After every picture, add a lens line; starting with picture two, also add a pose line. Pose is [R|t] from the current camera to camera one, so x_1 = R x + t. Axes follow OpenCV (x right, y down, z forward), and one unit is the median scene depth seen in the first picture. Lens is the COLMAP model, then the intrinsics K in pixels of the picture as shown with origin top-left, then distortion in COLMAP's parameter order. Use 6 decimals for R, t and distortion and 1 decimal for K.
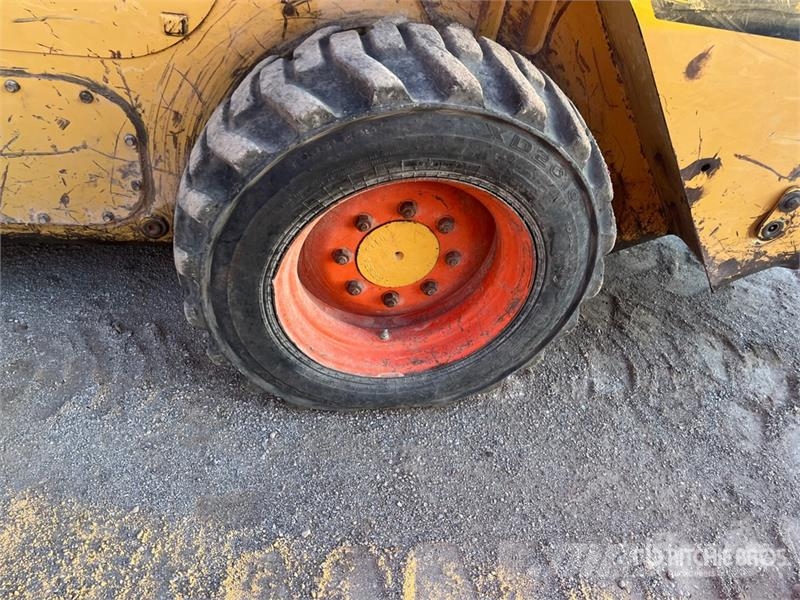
lens RADIAL K [[607.6, 0, 393.6], [0, 607.6, 304.3], [0, 0, 1]] dist [0.052521, -0.068403]
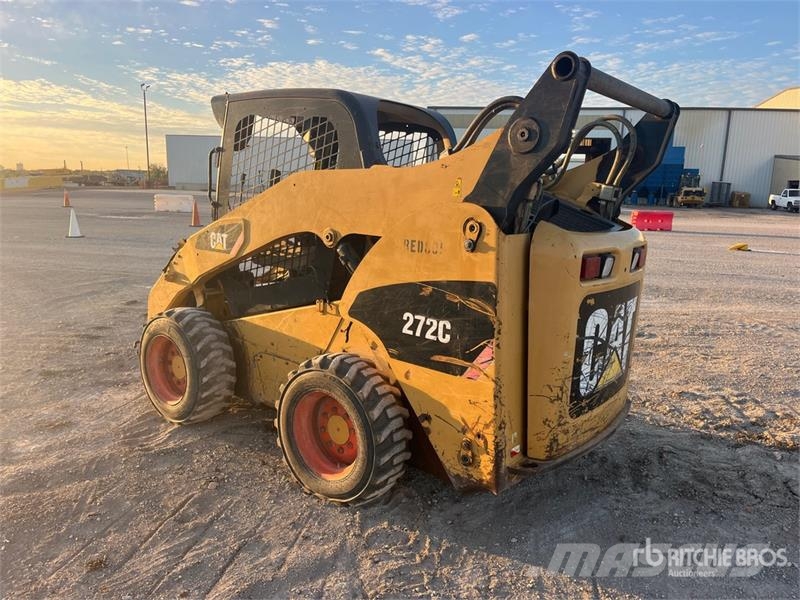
lens RADIAL K [[607.6, 0, 395.8], [0, 607.6, 299.7], [0, 0, 1]] dist [0.052521, -0.068403]
pose [[0.661337, 0.007337, -0.750053, 2.243499], [-0.451399, 0.802506, -0.390157, 0.405631], [0.599059, 0.596599, 0.534039, -0.673138]]
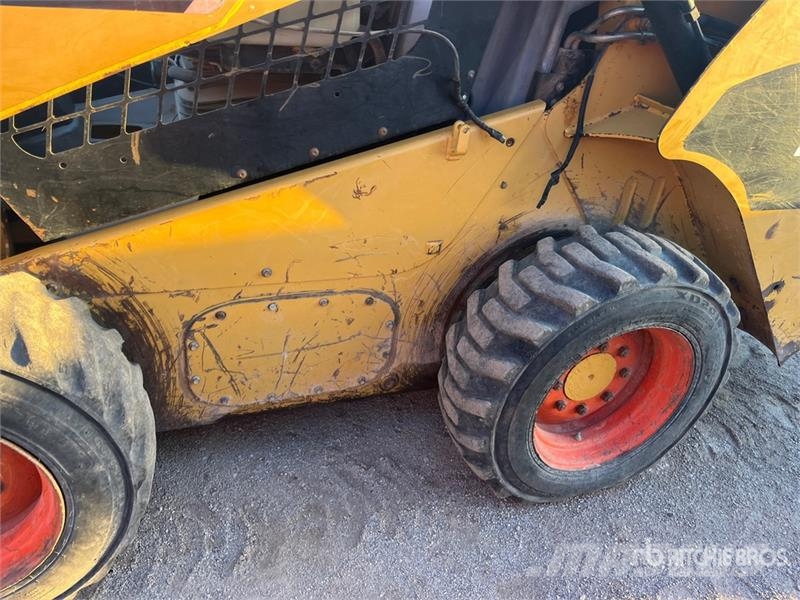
lens RADIAL K [[607.6, 0, 394.7], [0, 607.6, 292.8], [0, 0, 1]] dist [0.052521, -0.068403]
pose [[0.982989, -0.139146, 0.119877, -0.573180], [0.157304, 0.974755, -0.158453, -0.117581], [-0.094803, 0.174615, 0.980062, -0.365482]]
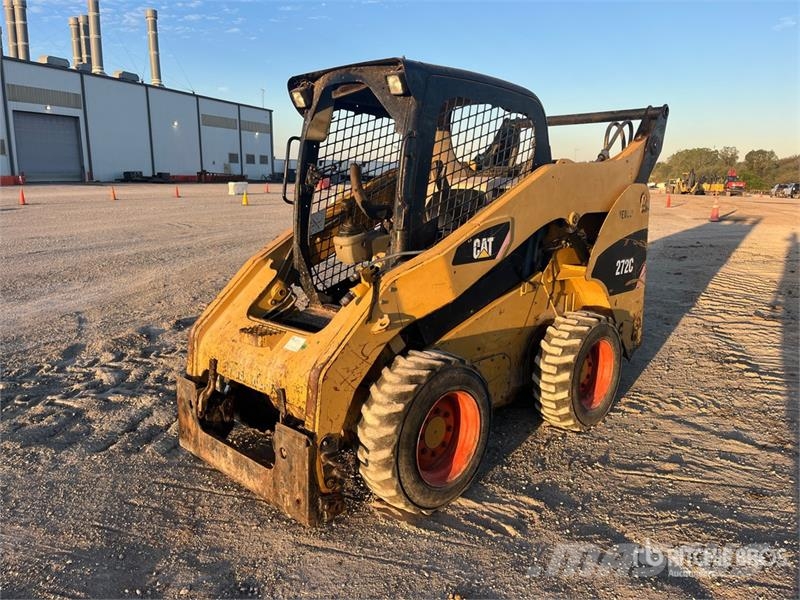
lens RADIAL K [[607.6, 0, 401.3], [0, 607.6, 299.1], [0, 0, 1]] dist [0.052521, -0.068403]
pose [[0.802015, -0.261663, 0.536940, -2.570571], [0.478358, 0.819705, -0.315051, 0.187892], [-0.357696, 0.509525, 0.782584, -1.562298]]
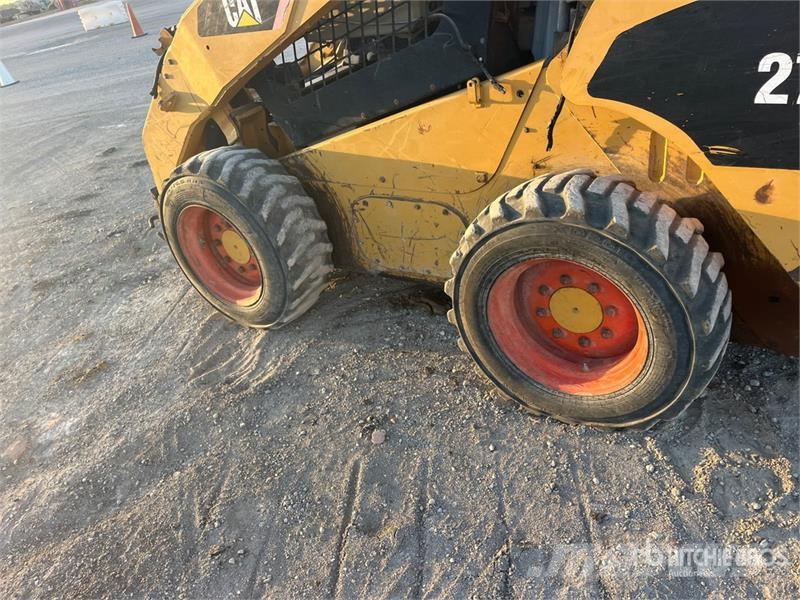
lens RADIAL K [[607.6, 0, 404.0], [0, 607.6, 305.0], [0, 0, 1]] dist [0.052521, -0.068403]
pose [[0.684854, 0.119889, -0.718750, 0.819545], [-0.240721, 0.968219, -0.067868, 0.116132], [0.687770, 0.219498, 0.691948, -0.377982]]
